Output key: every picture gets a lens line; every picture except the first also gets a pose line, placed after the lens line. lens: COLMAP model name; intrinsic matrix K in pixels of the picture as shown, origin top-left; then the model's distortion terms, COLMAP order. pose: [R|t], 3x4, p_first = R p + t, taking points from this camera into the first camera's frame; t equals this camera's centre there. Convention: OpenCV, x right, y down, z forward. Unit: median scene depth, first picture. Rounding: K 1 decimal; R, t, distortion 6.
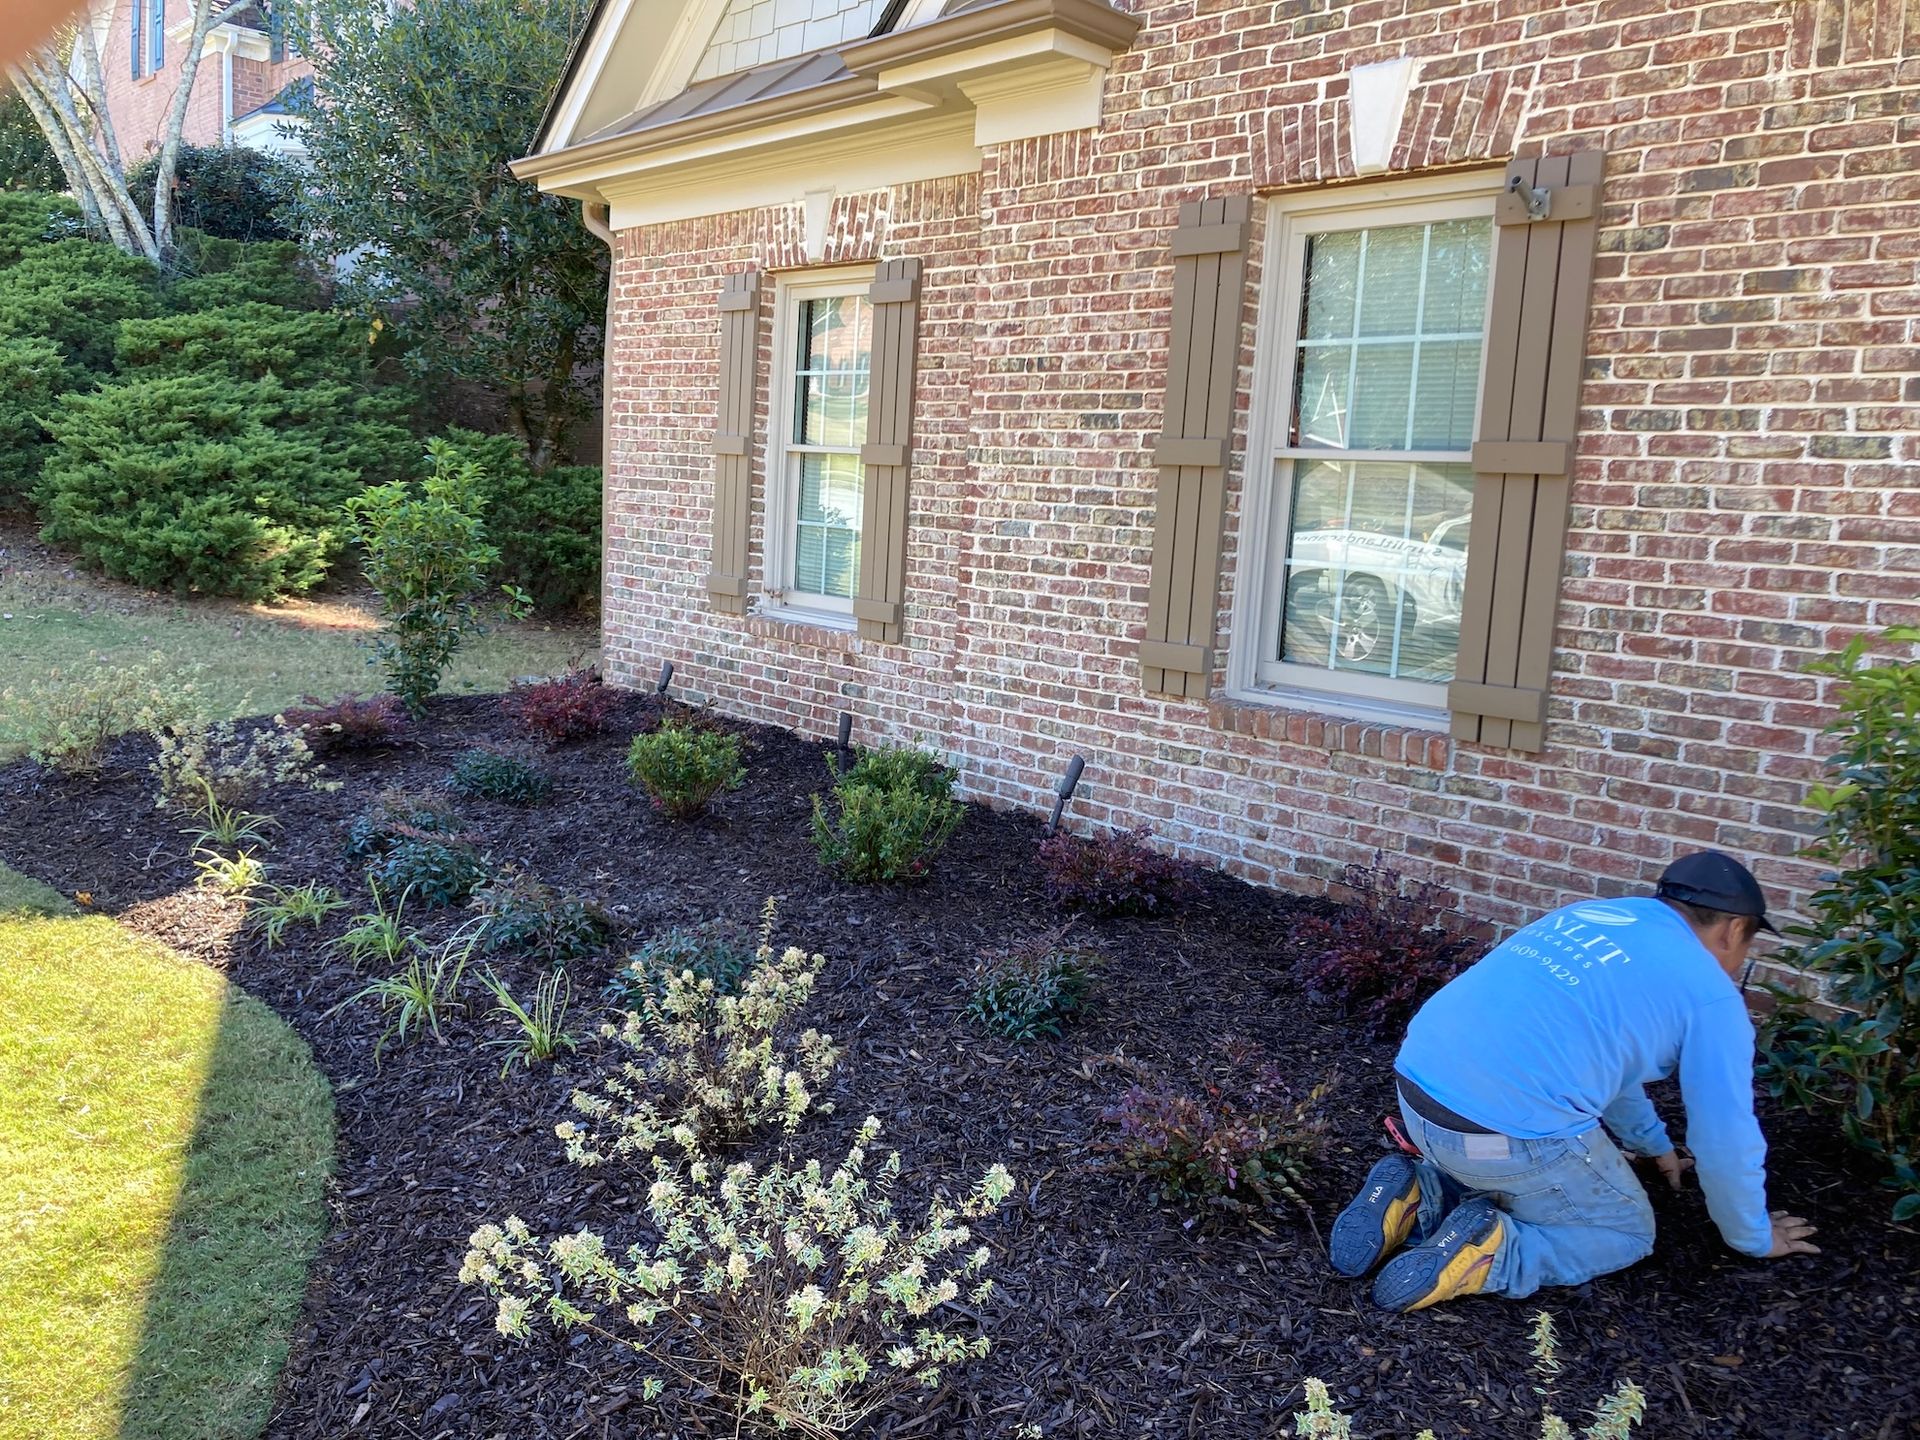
lens RADIAL K [[1556.3, 0, 972.4], [0, 1556.3, 726.2], [0, 0, 1]] dist [0.046534, -0.029252]
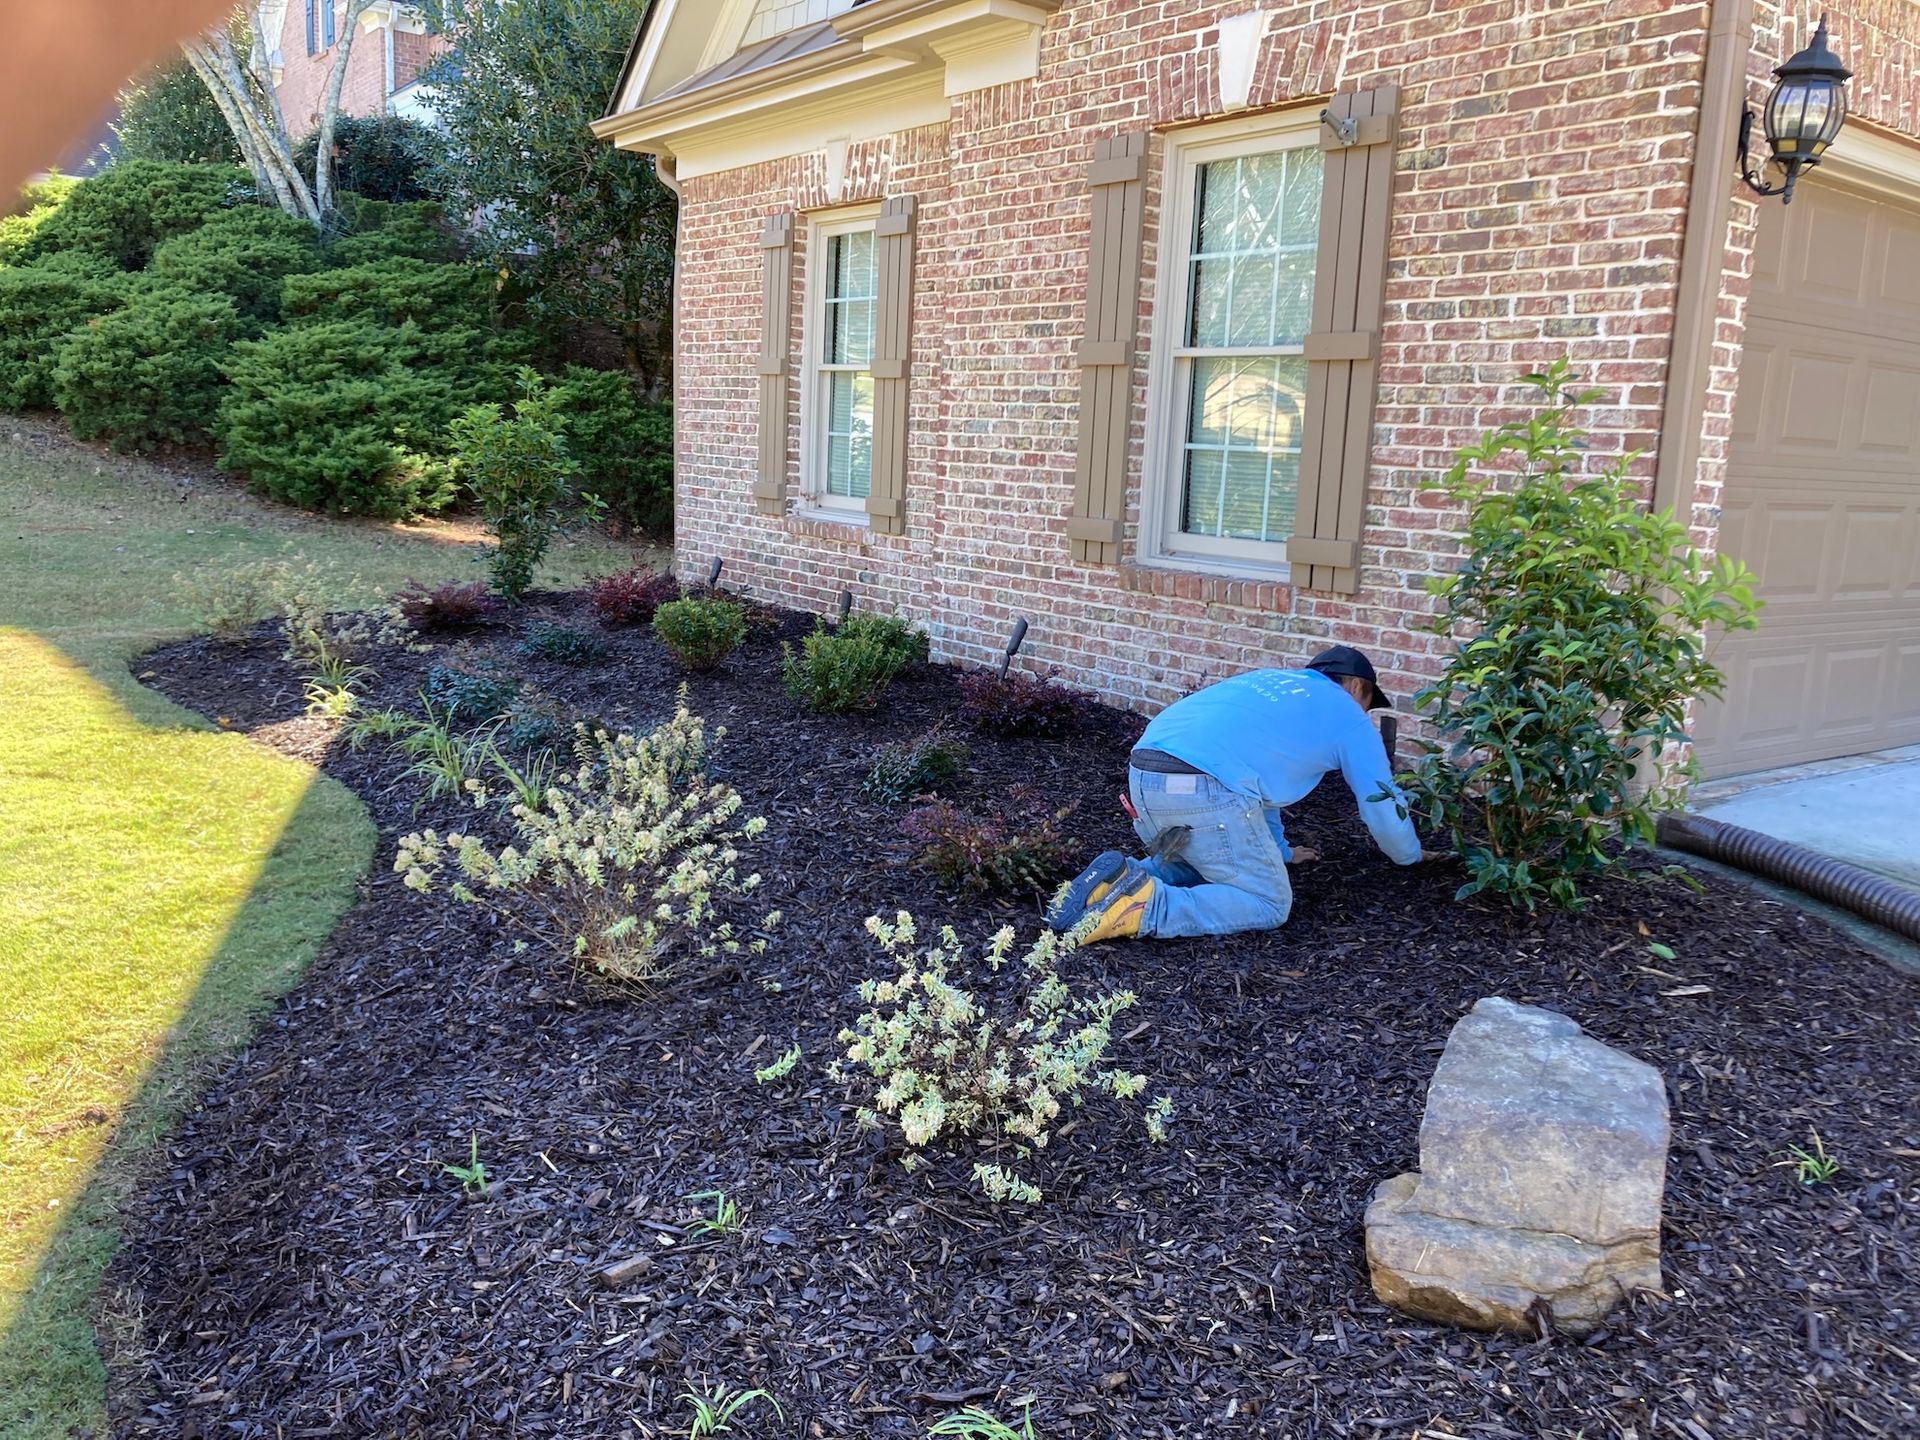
lens RADIAL K [[1556.3, 0, 950.7], [0, 1556.3, 709.8], [0, 0, 1]] dist [0.046534, -0.029252]
pose [[0.993658, 0.005167, -0.112330, 0.144735], [-0.002456, 0.999703, 0.024262, 0.059212], [0.112422, -0.023832, 0.993375, -0.173319]]
